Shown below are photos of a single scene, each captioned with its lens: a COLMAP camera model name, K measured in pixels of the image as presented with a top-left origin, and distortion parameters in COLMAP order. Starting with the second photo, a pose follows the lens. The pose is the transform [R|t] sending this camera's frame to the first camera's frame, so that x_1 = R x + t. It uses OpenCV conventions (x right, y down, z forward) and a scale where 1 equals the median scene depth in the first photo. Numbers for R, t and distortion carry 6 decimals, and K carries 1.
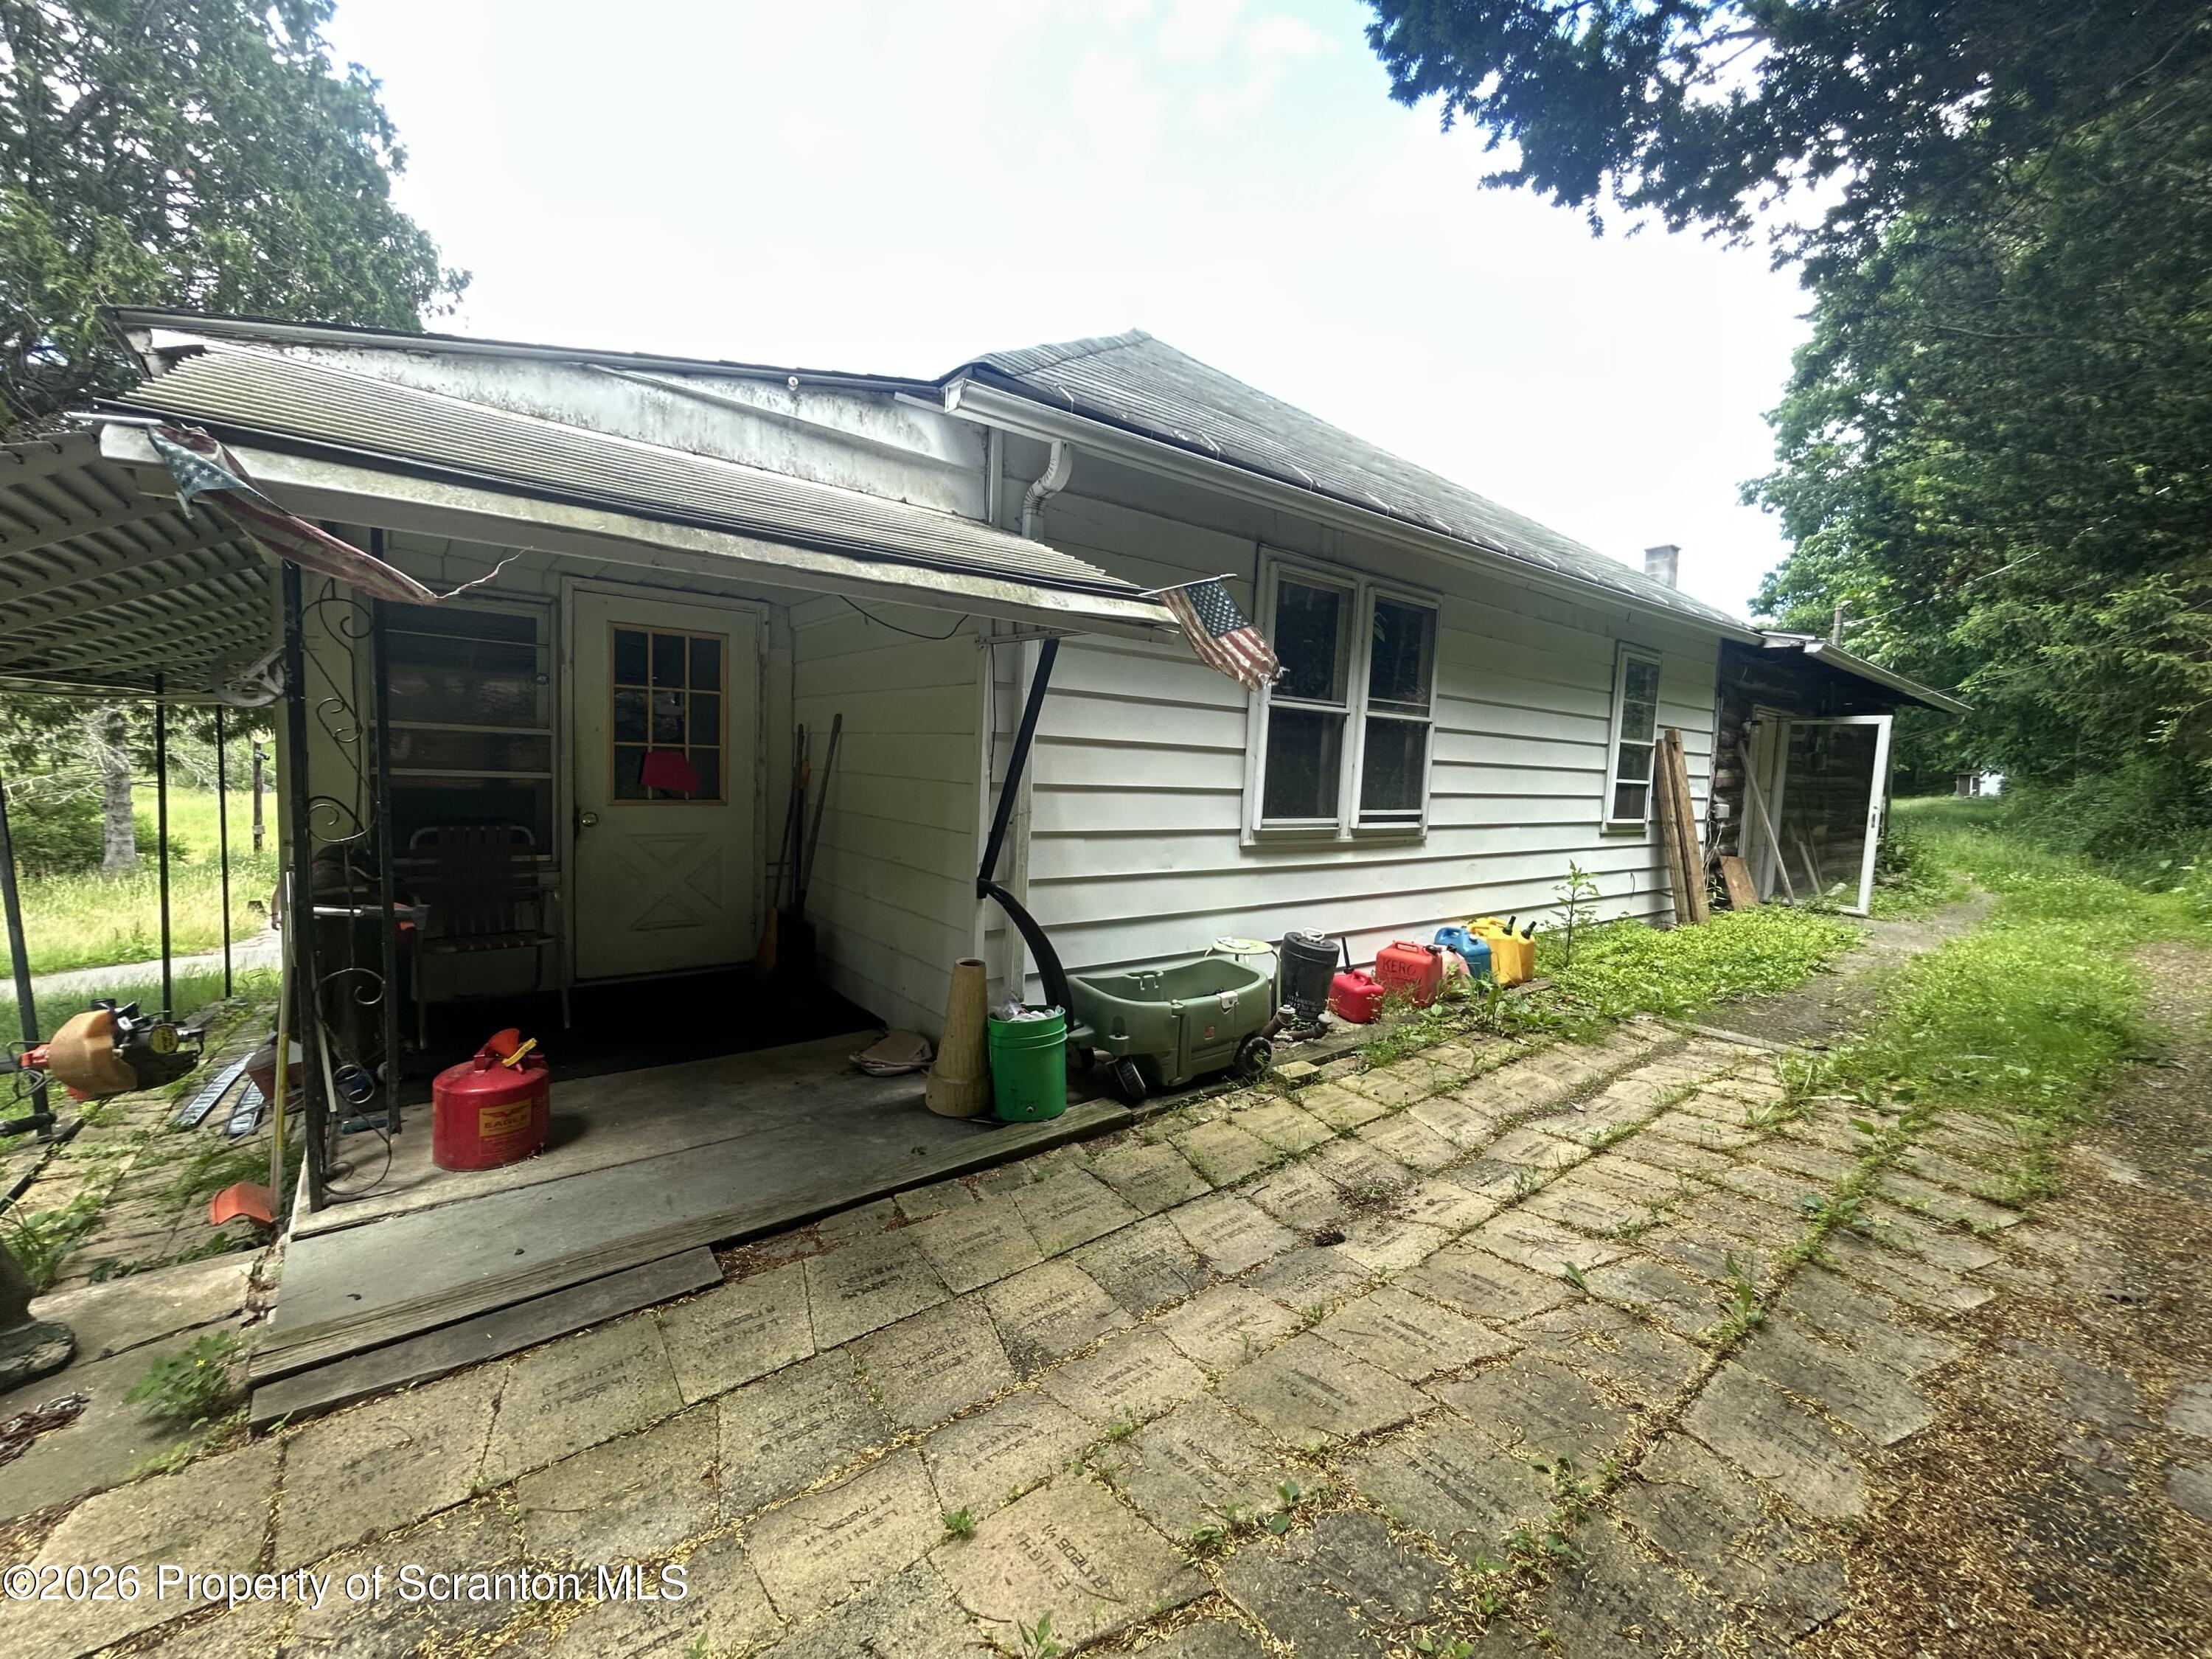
lens RADIAL K [[898.7, 0, 1103.2], [0, 898.7, 825.0], [0, 0, 1]] dist [-0.002973, -0.000073]
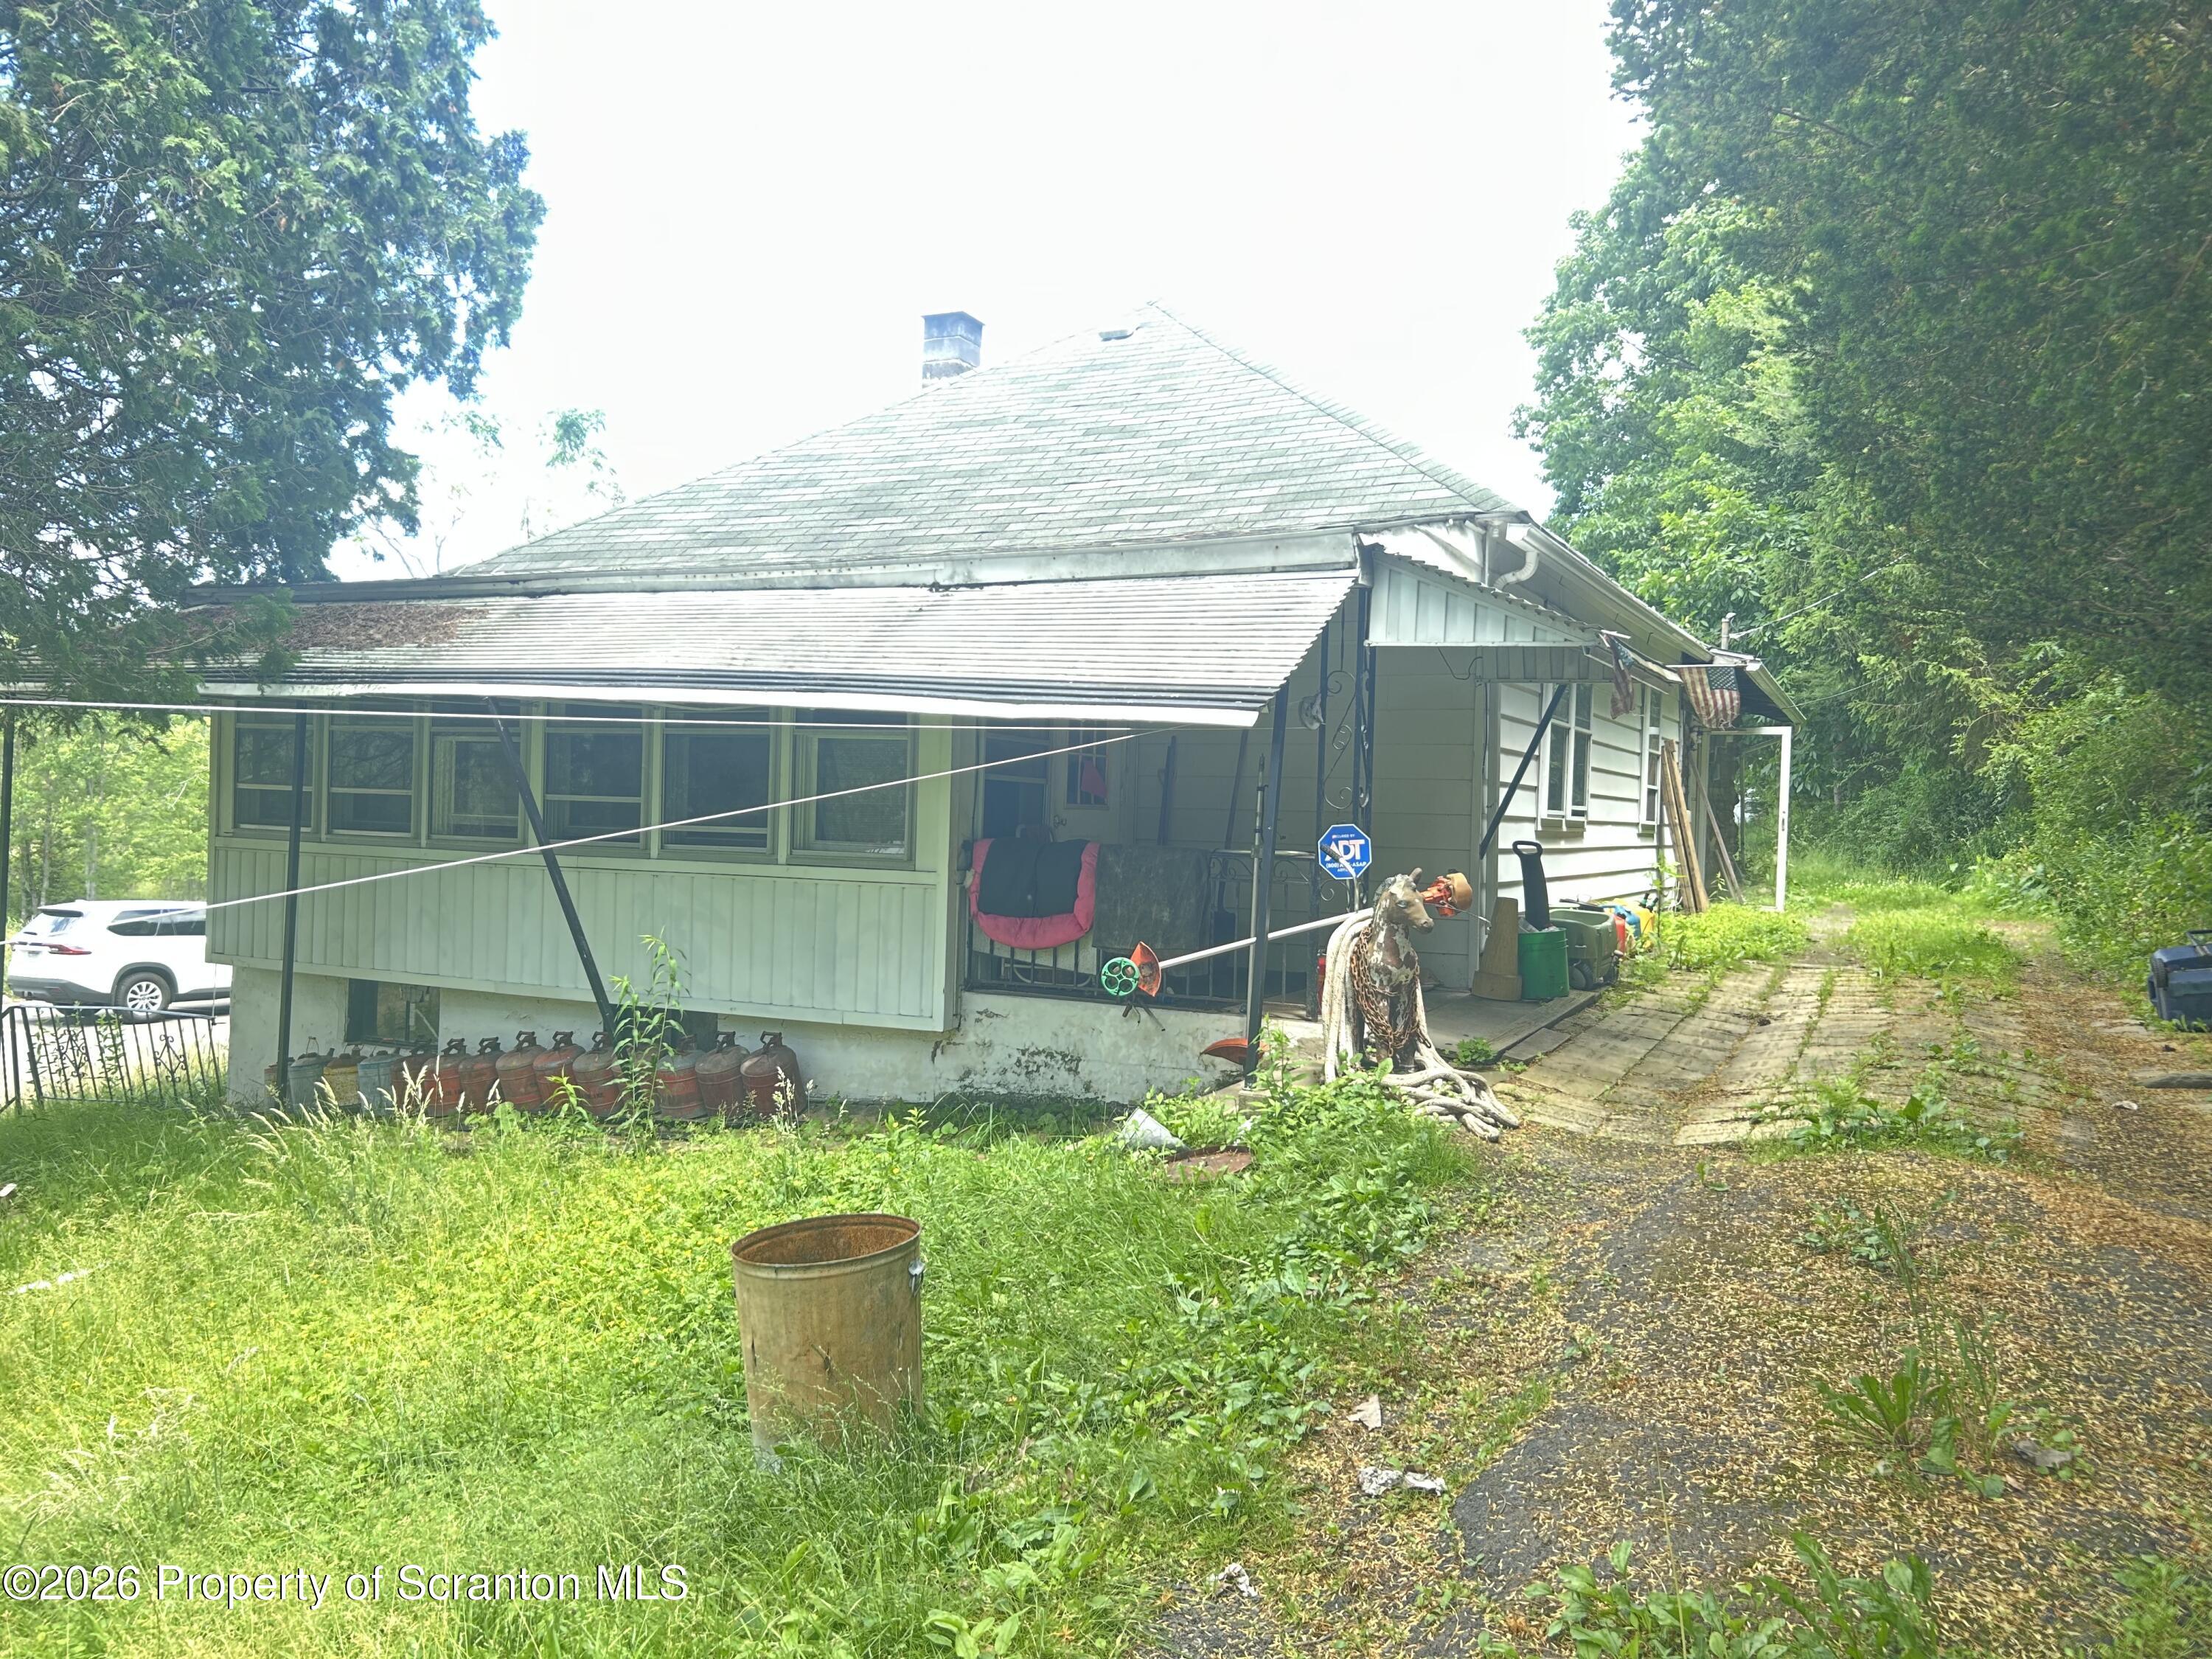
lens RADIAL K [[1713.5, 0, 1107.3], [0, 1713.5, 831.3], [0, 0, 1]] dist [-0.013200, -0.010554]
pose [[0.899581, -0.020004, 0.436296, -0.950587], [0.039609, 0.998571, -0.035884, 0.056473], [-0.434955, 0.049562, 0.899087, -0.605873]]
